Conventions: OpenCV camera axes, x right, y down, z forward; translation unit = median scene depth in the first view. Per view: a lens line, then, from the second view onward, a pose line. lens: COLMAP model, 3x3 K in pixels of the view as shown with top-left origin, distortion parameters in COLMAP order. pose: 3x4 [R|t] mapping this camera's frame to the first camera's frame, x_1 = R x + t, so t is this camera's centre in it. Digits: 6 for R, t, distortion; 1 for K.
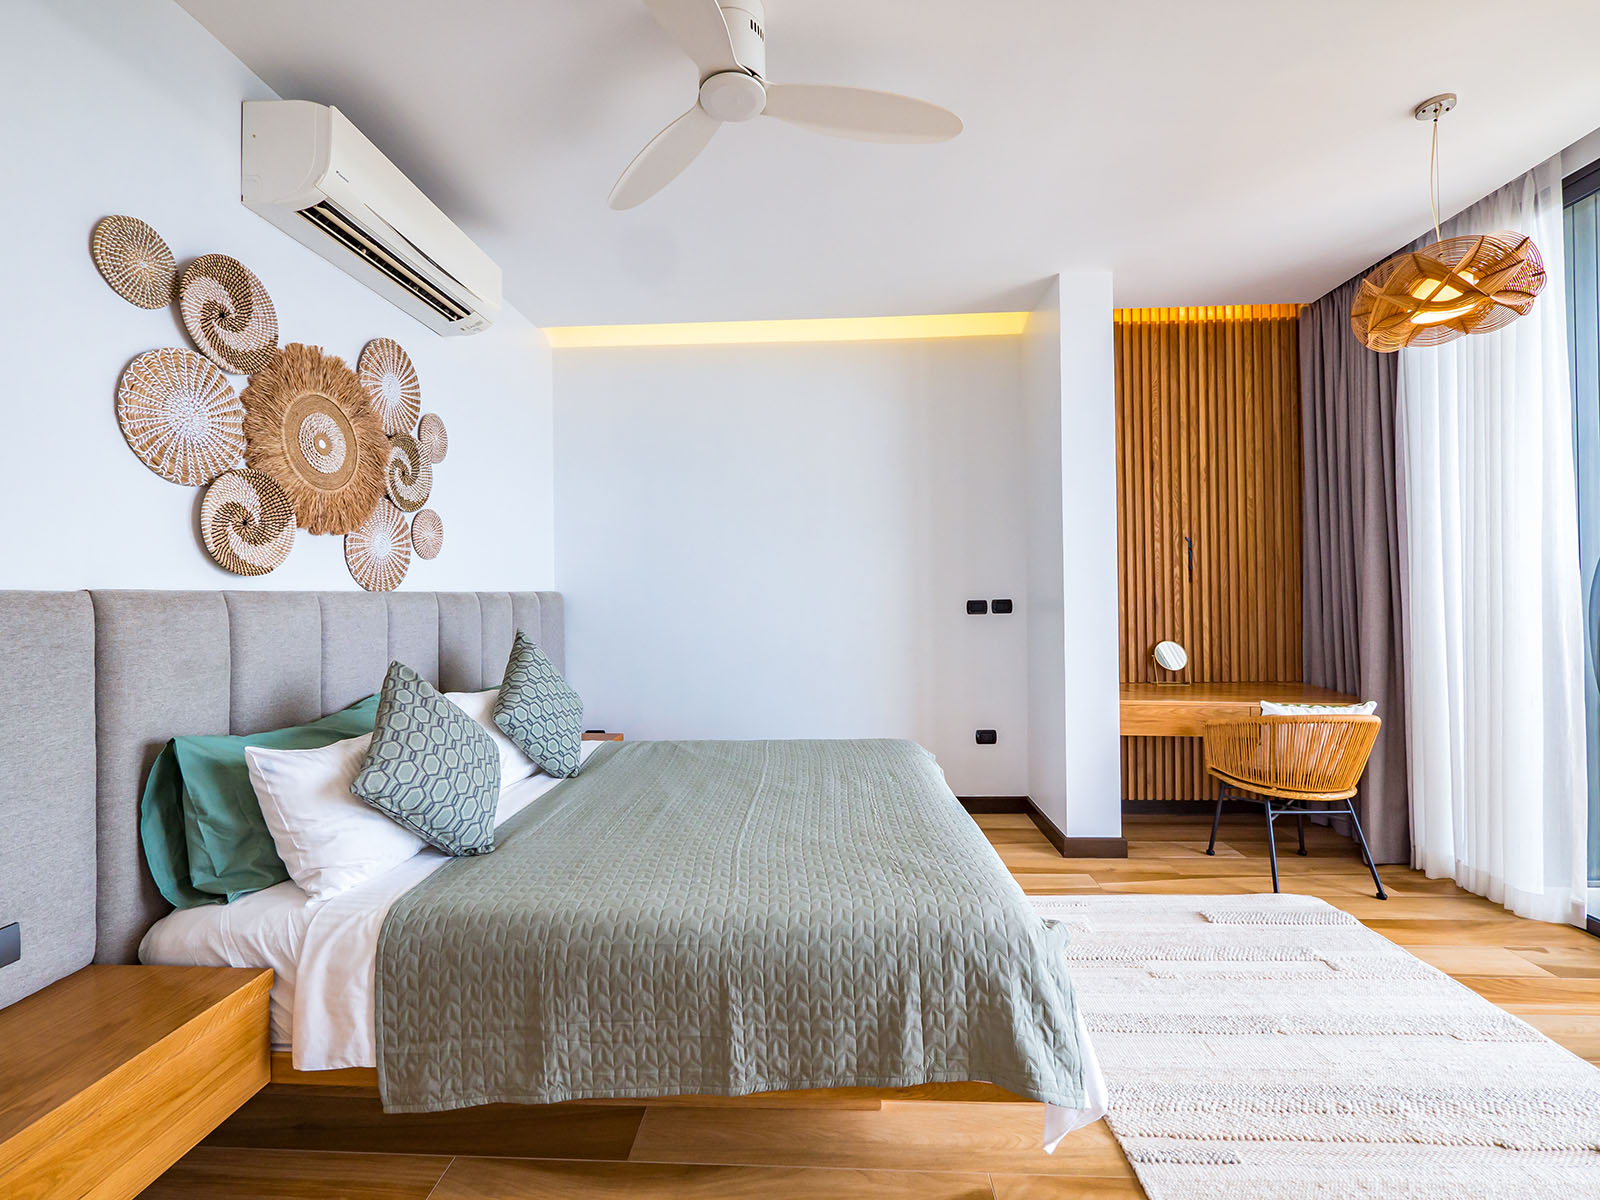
lens RADIAL K [[686.3, 0, 795.4], [0, 686.3, 591.2], [0, 0, 1]] dist [-0.004265, 0.000717]
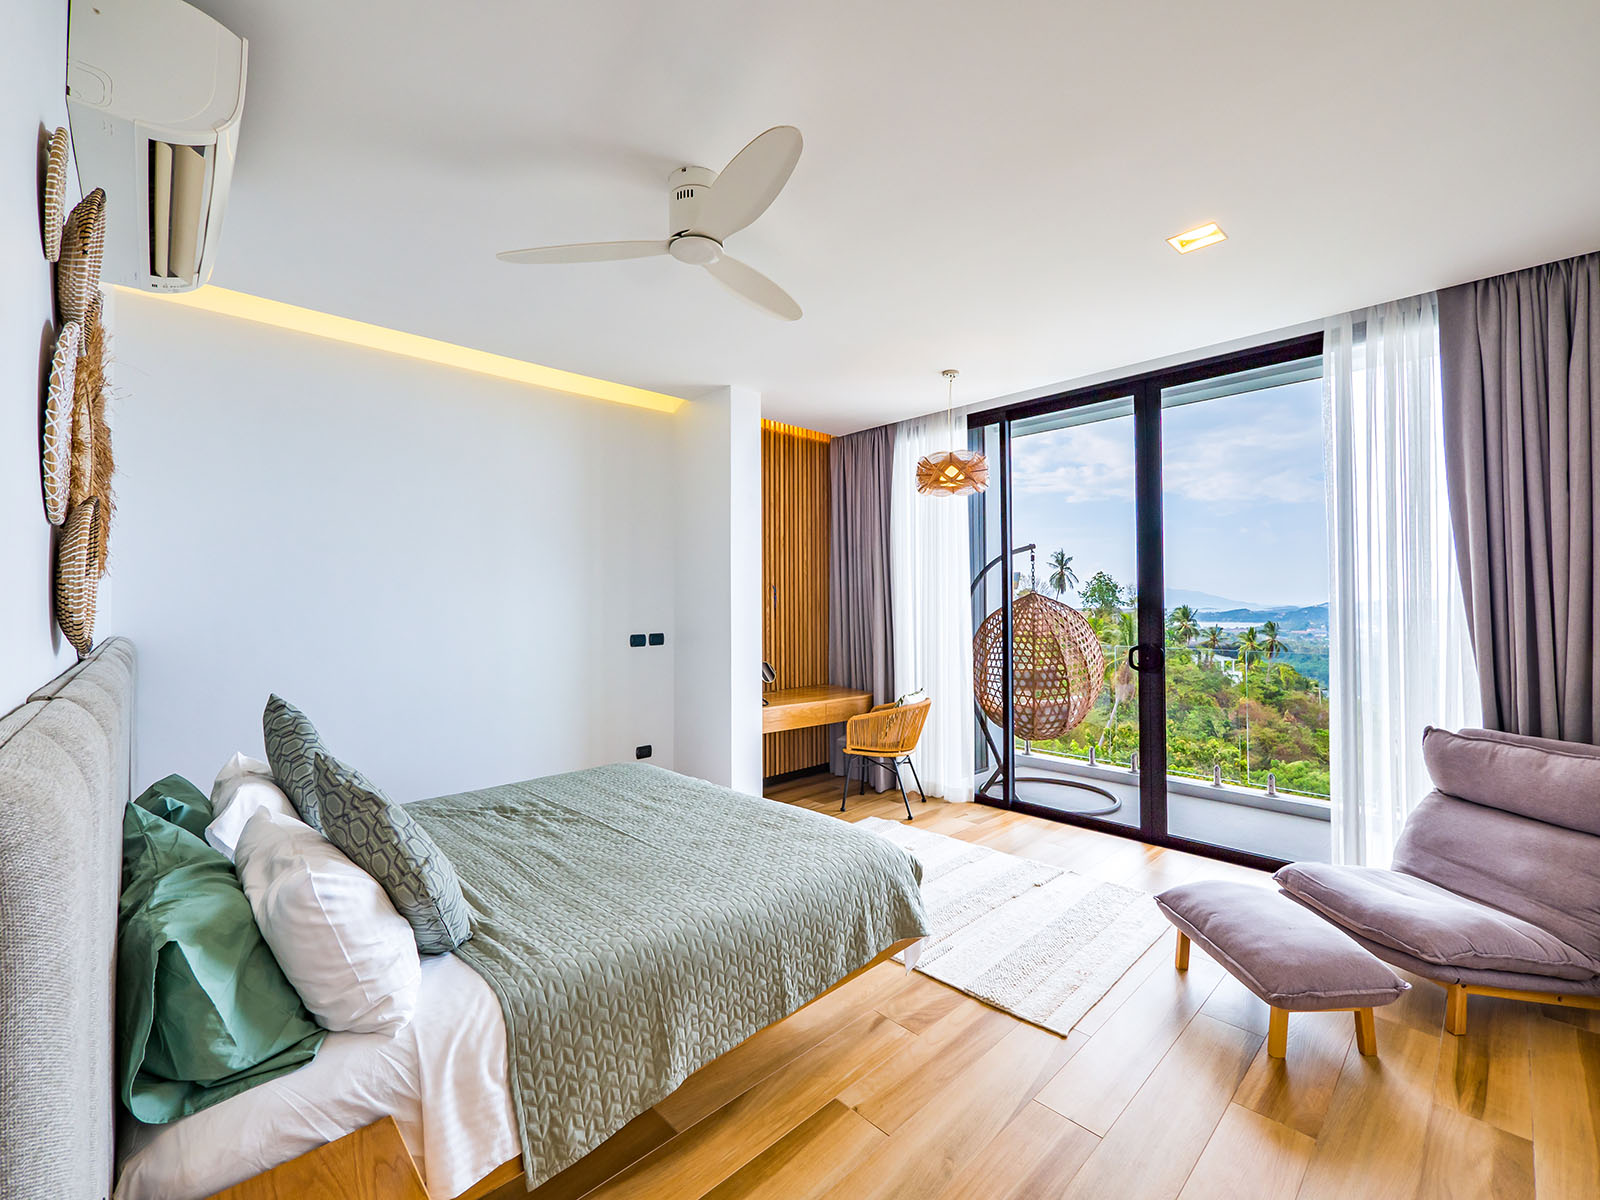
lens RADIAL K [[686.3, 0, 803.6], [0, 686.3, 600.9], [0, 0, 1]] dist [-0.004265, 0.000717]
pose [[0.681904, 0.009701, 0.731378, -0.917084], [-0.006379, 0.999953, -0.007316, -0.086783], [-0.731414, 0.000323, 0.681934, 0.017553]]
